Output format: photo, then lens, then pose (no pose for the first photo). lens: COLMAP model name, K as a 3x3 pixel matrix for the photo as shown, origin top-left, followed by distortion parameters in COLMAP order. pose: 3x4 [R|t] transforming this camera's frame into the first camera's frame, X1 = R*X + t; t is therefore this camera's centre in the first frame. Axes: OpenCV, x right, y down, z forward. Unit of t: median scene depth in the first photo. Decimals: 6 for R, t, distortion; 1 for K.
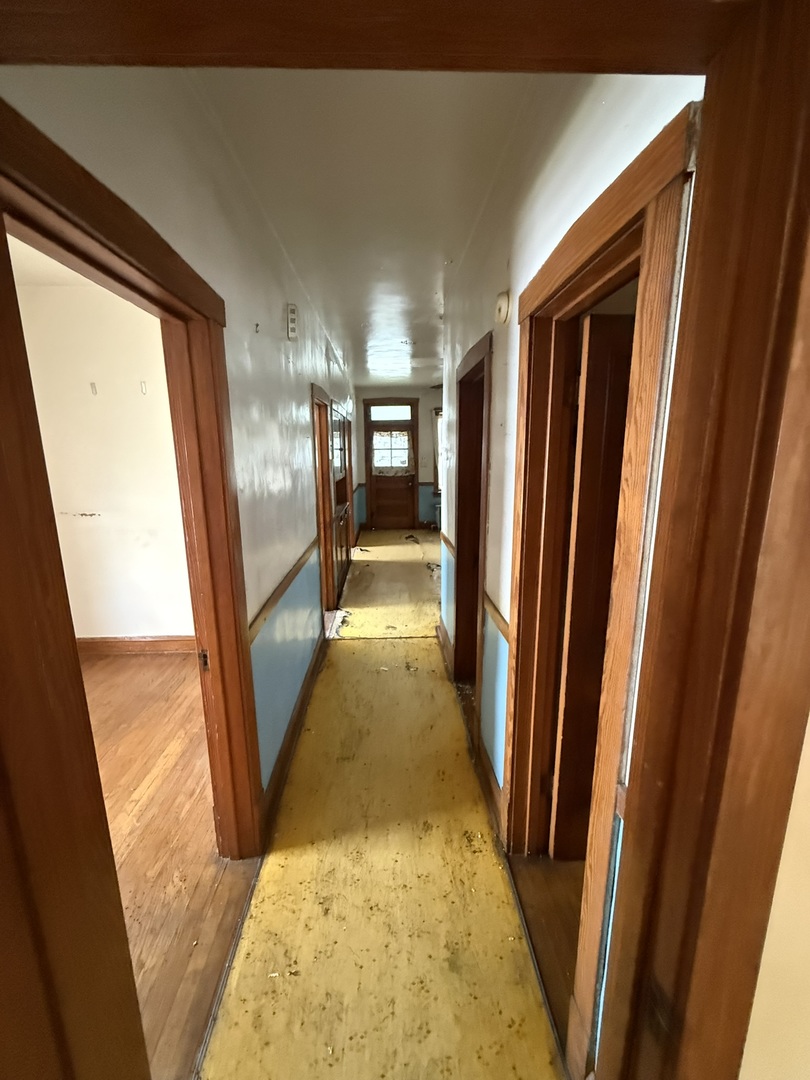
lens RADIAL K [[432.1, 0, 405.0], [0, 432.1, 539.9], [0, 0, 1]] dist [-0.002689, 0.000060]
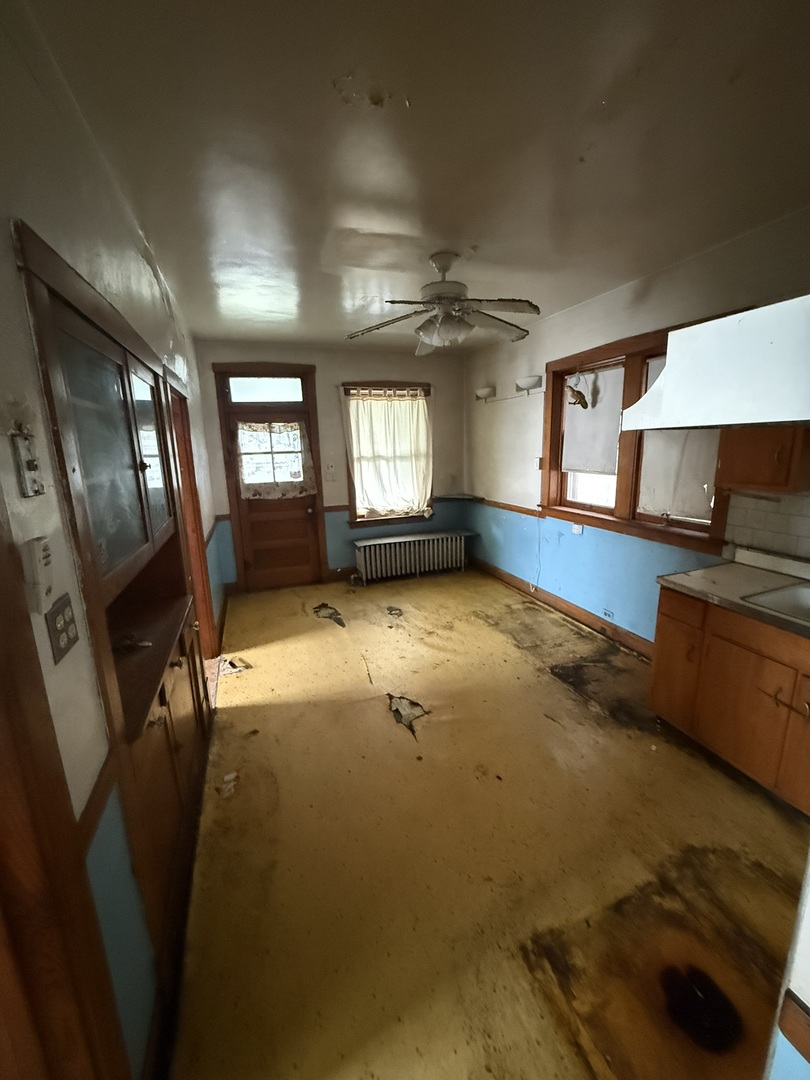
lens RADIAL K [[432.1, 0, 402.2], [0, 432.1, 535.5], [0, 0, 1]] dist [-0.002689, 0.000060]
pose [[0.956470, -0.080861, 0.280405, -0.037382], [0.080646, 0.996667, 0.012327, -0.094709], [-0.280467, 0.010823, 0.959803, 0.404602]]
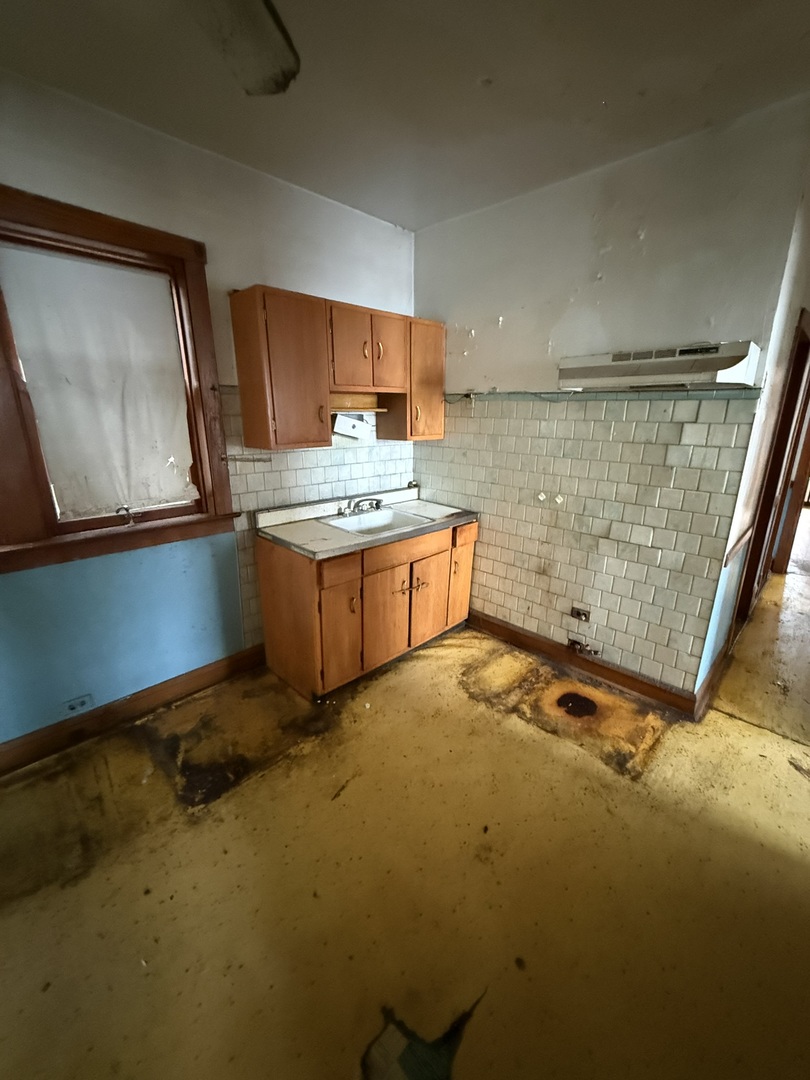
lens RADIAL K [[432.1, 0, 401.9], [0, 432.1, 536.3], [0, 0, 1]] dist [-0.002689, 0.000060]
pose [[-0.674310, -0.194092, 0.712484, -0.011095], [0.156422, 0.905403, 0.394687, -0.150720], [-0.721691, 0.377590, -0.580162, 0.732837]]
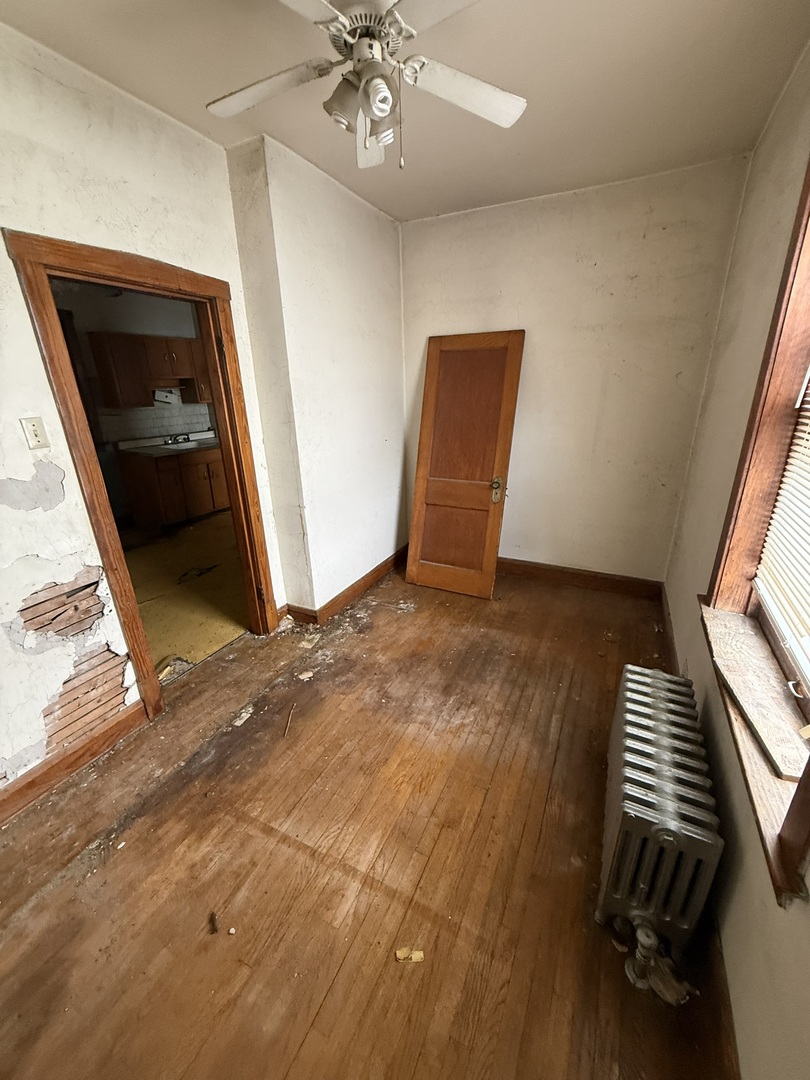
lens RADIAL K [[432.1, 0, 409.1], [0, 432.1, 539.7], [0, 0, 1]] dist [-0.002689, 0.000060]
pose [[-0.877596, -0.144055, 0.457245, -0.368872], [0.120366, 0.857022, 0.501024, -0.197073], [-0.464044, 0.494733, -0.734780, 0.941630]]
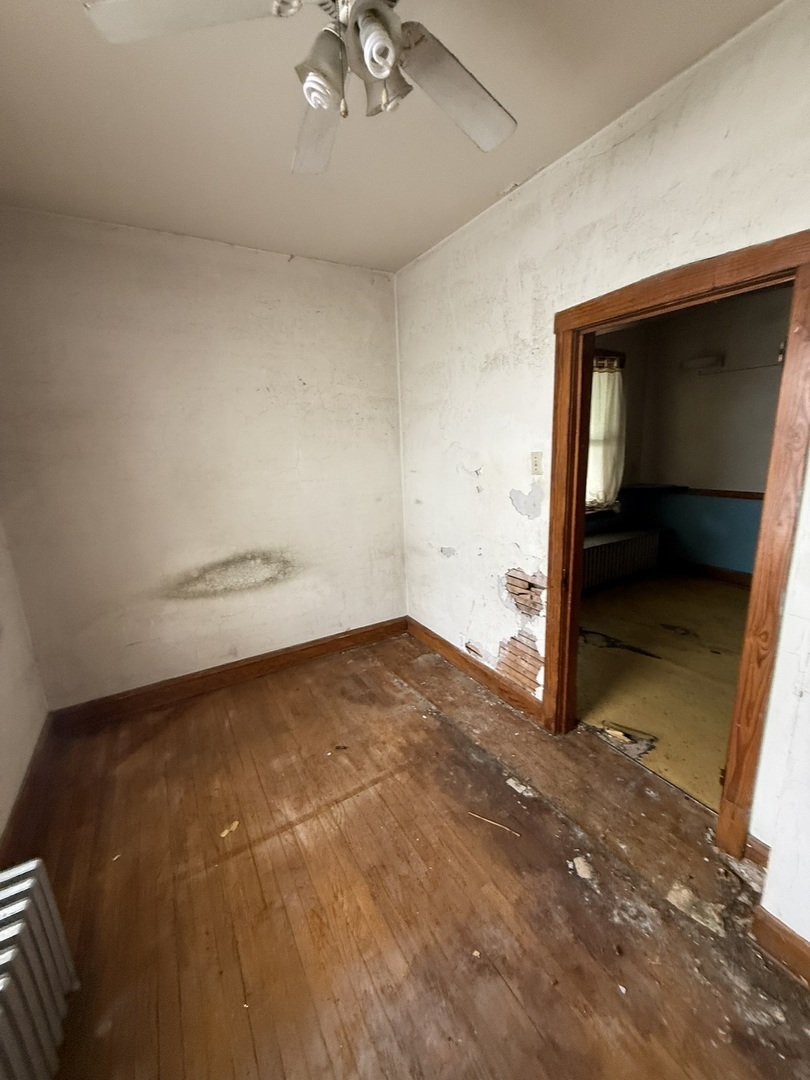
lens RADIAL K [[432.1, 0, 400.3], [0, 432.1, 536.3], [0, 0, 1]] dist [-0.002689, 0.000060]
pose [[0.890465, -0.131725, 0.435568, -0.317423], [0.130331, 0.990914, 0.033229, -0.136130], [-0.435988, 0.027179, 0.899542, 0.651913]]
